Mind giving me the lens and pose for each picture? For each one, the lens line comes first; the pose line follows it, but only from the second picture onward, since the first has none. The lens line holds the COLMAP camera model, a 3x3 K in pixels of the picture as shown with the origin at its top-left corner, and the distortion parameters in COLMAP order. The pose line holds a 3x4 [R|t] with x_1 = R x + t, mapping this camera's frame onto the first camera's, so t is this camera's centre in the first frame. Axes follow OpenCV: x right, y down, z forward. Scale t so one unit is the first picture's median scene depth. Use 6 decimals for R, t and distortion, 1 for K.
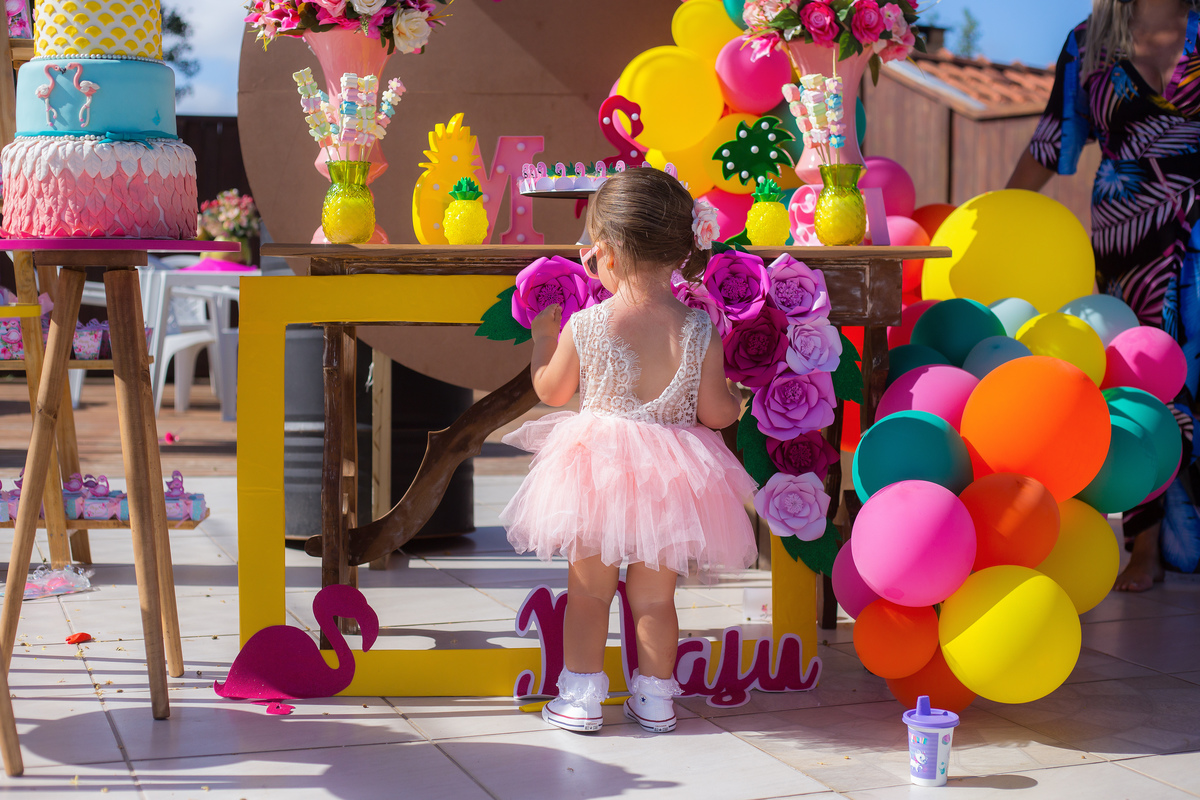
lens RADIAL K [[1860.9, 0, 564.0], [0, 1860.9, 389.3], [0, 0, 1]] dist [-0.080931, 0.000000]
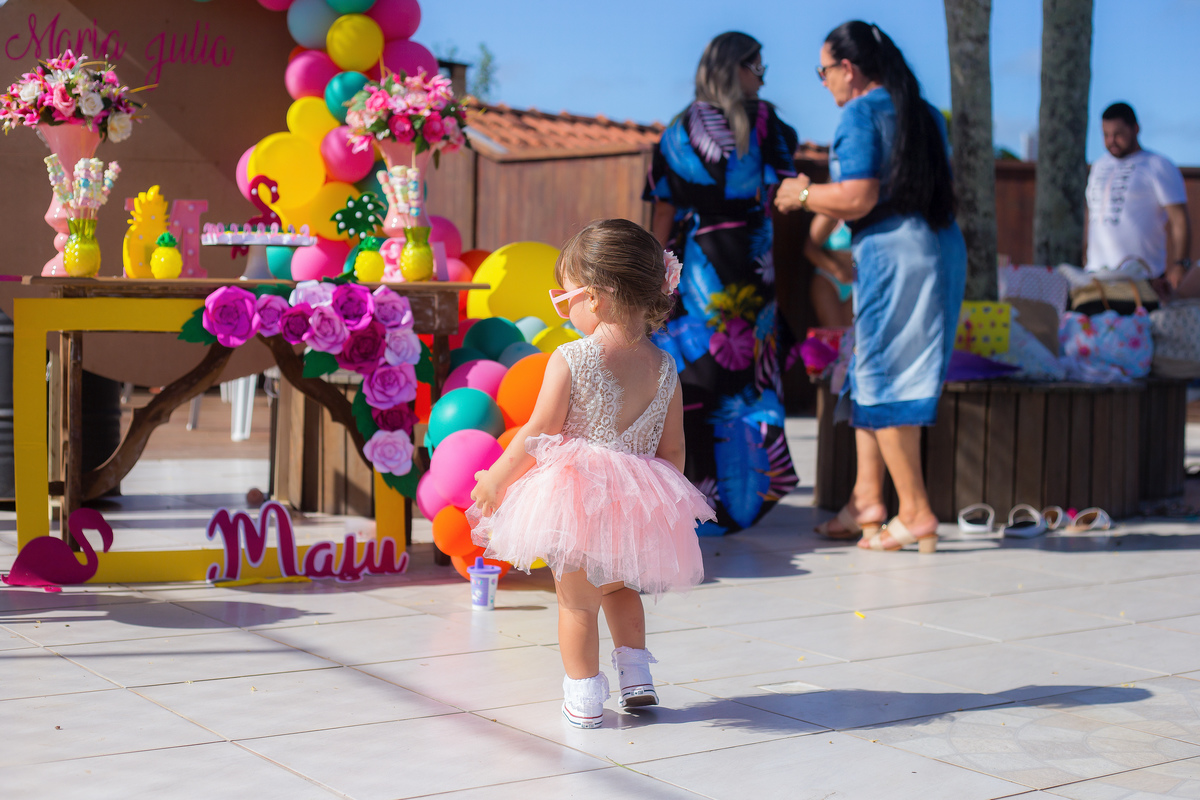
lens RADIAL K [[2111.5, 0, 600.3], [0, 2111.5, 391.6], [0, 0, 1]] dist [-0.031213, 0.000000]
pose [[0.963428, -0.002296, 0.267956, -0.172404], [0.005922, 0.999901, -0.012726, 0.035797], [-0.267901, 0.013847, 0.963347, -0.707140]]
